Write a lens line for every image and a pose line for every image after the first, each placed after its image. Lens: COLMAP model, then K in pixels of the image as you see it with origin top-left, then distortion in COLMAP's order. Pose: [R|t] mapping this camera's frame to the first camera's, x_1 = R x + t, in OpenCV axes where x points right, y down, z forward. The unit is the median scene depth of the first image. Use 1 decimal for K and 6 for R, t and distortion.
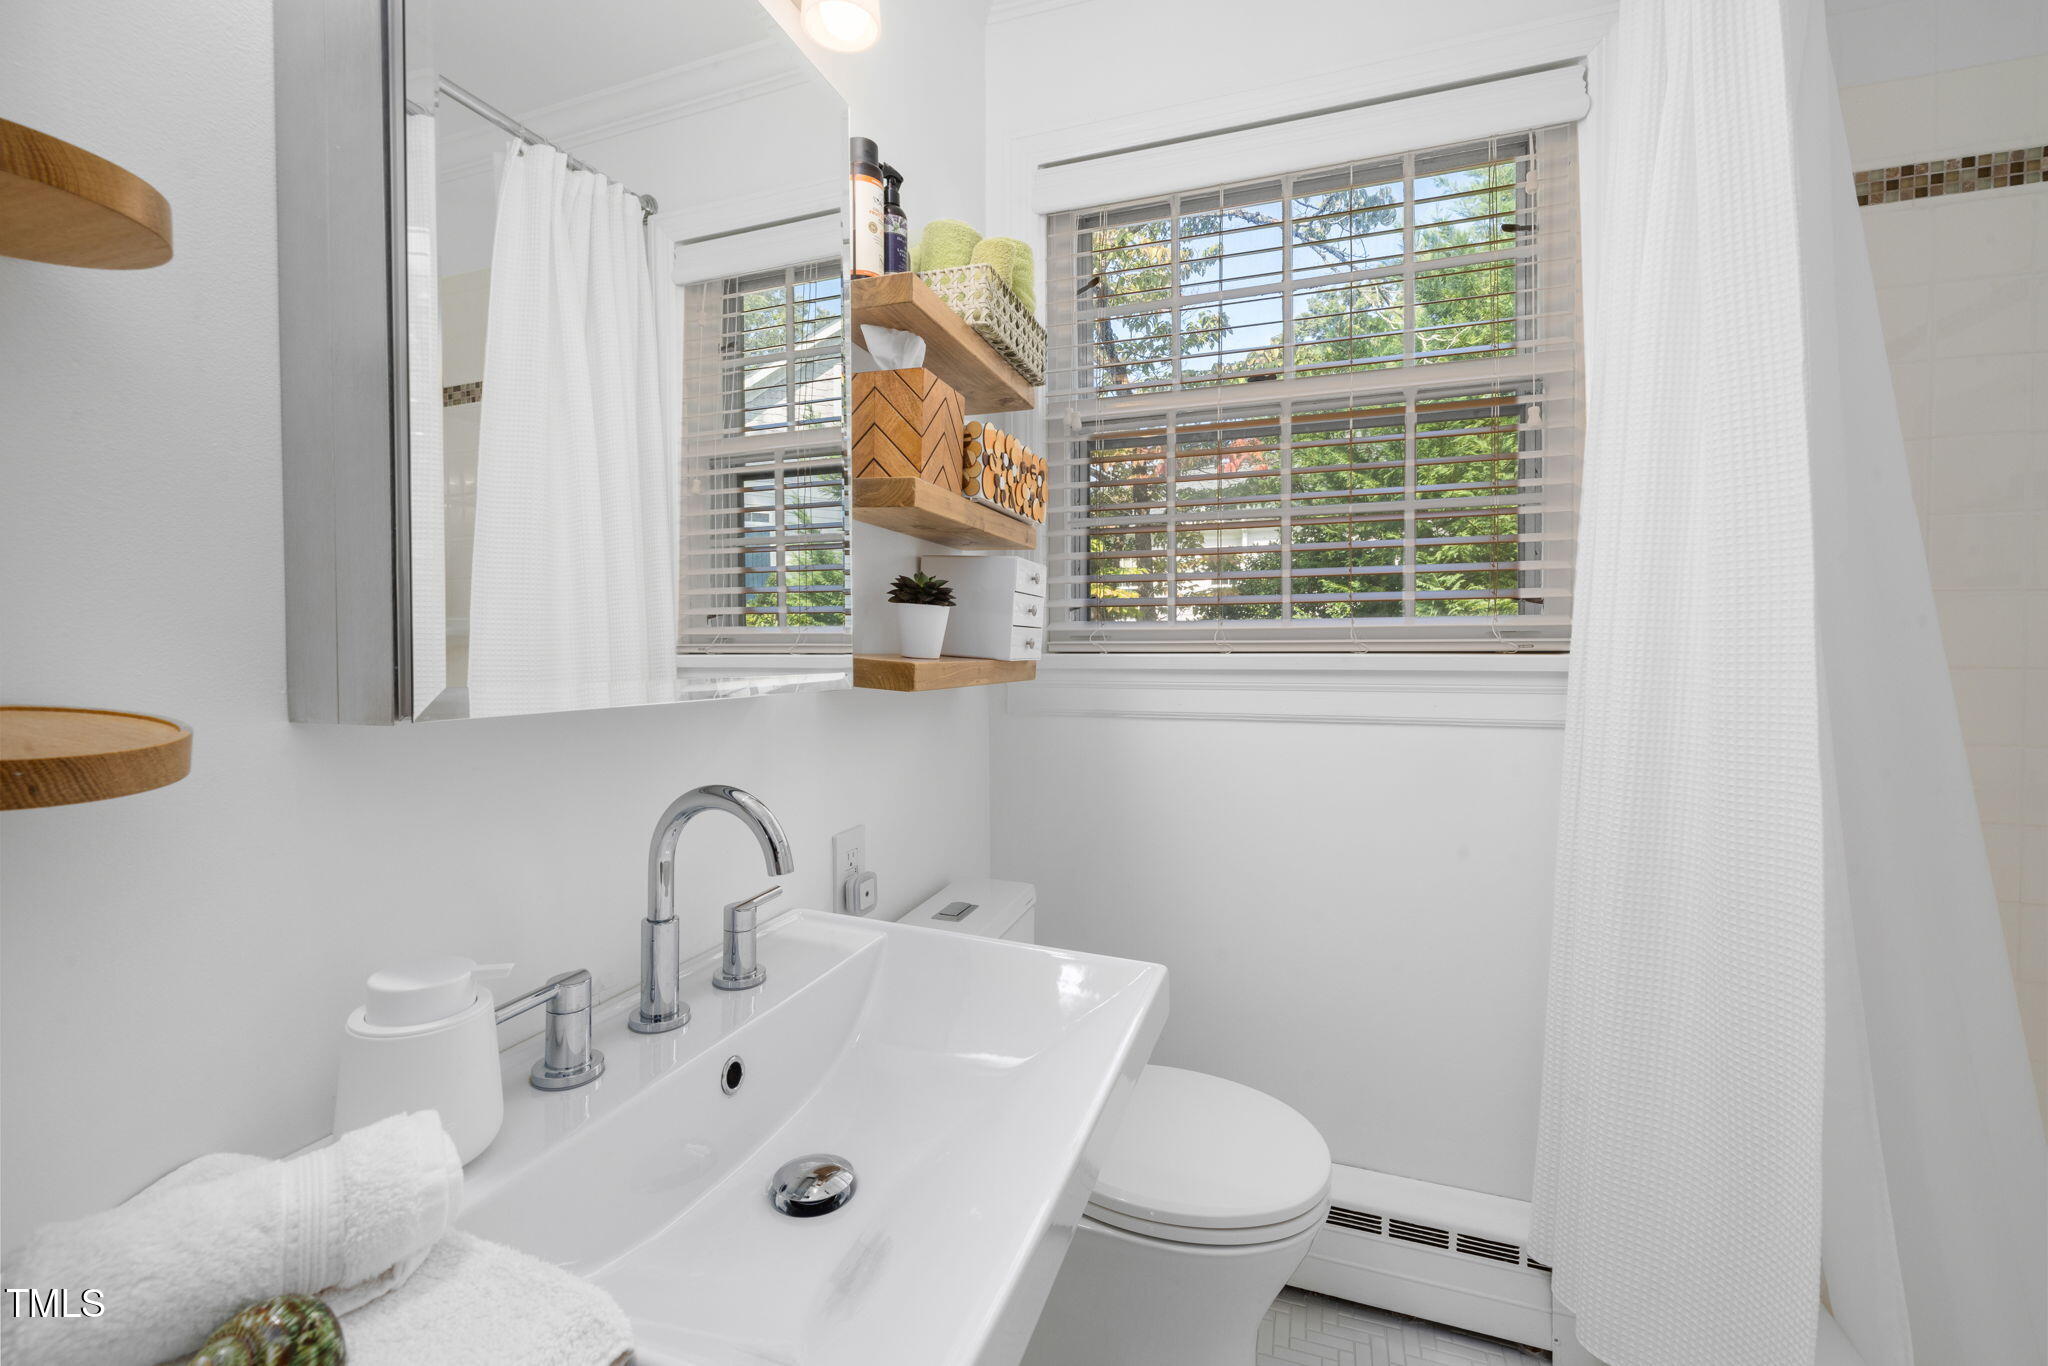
lens RADIAL K [[857.0, 0, 1016.6], [0, 857.0, 673.9], [0, 0, 1]] dist [0.000647, -0.000336]
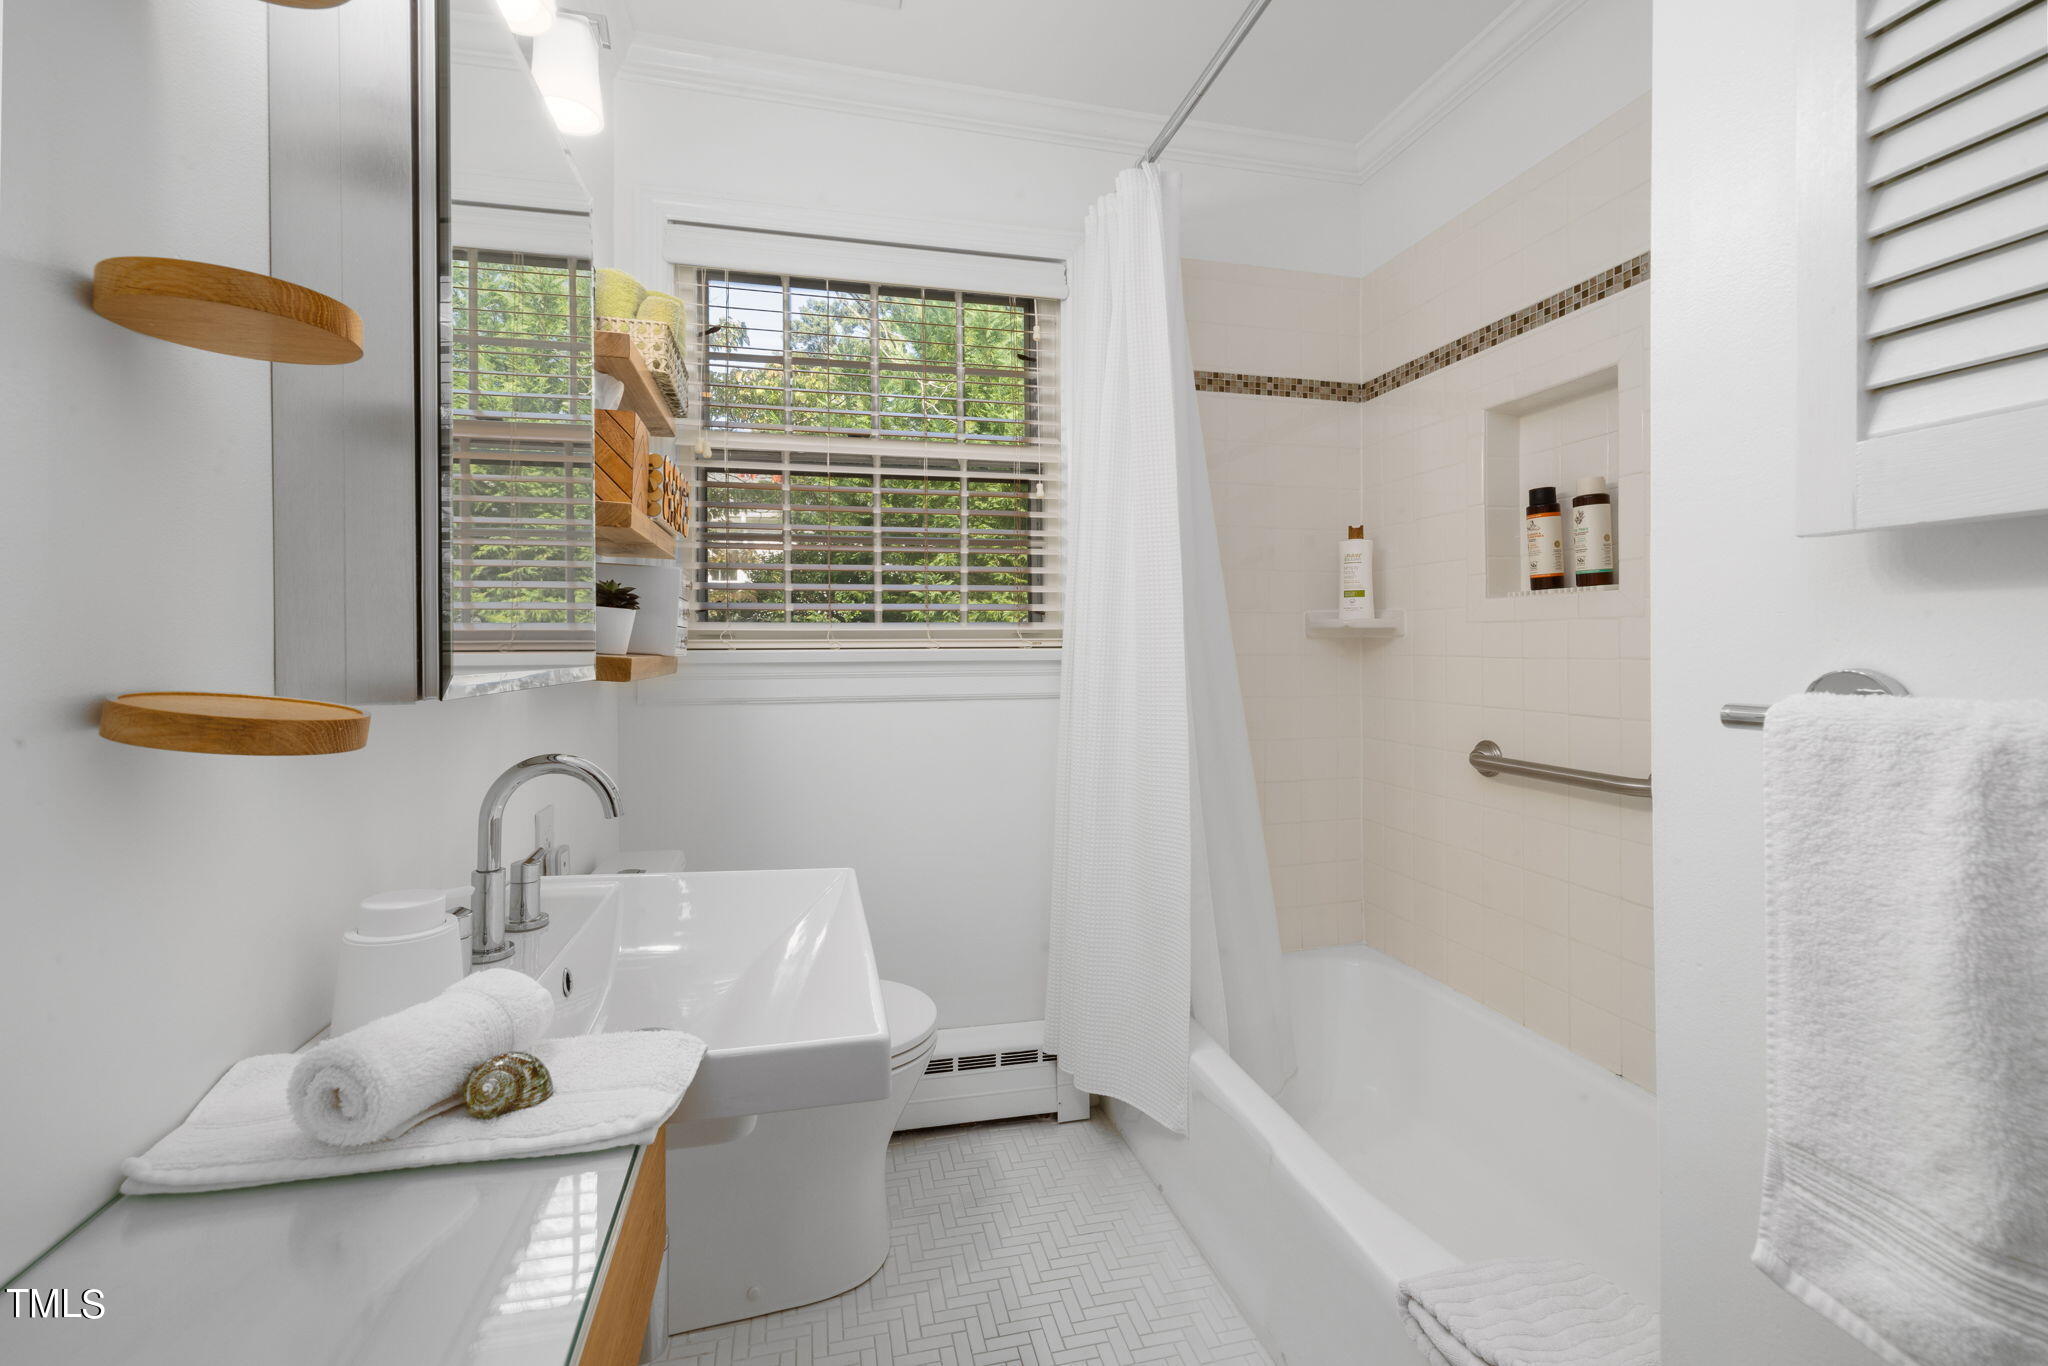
lens RADIAL K [[857.0, 0, 1016.6], [0, 857.0, 673.9], [0, 0, 1]] dist [0.000647, -0.000336]
pose [[0.840017, -0.018881, 0.542231, -0.274243], [0.015954, 0.999822, 0.010099, 0.005288], [-0.542326, 0.000167, 0.840168, -0.260510]]
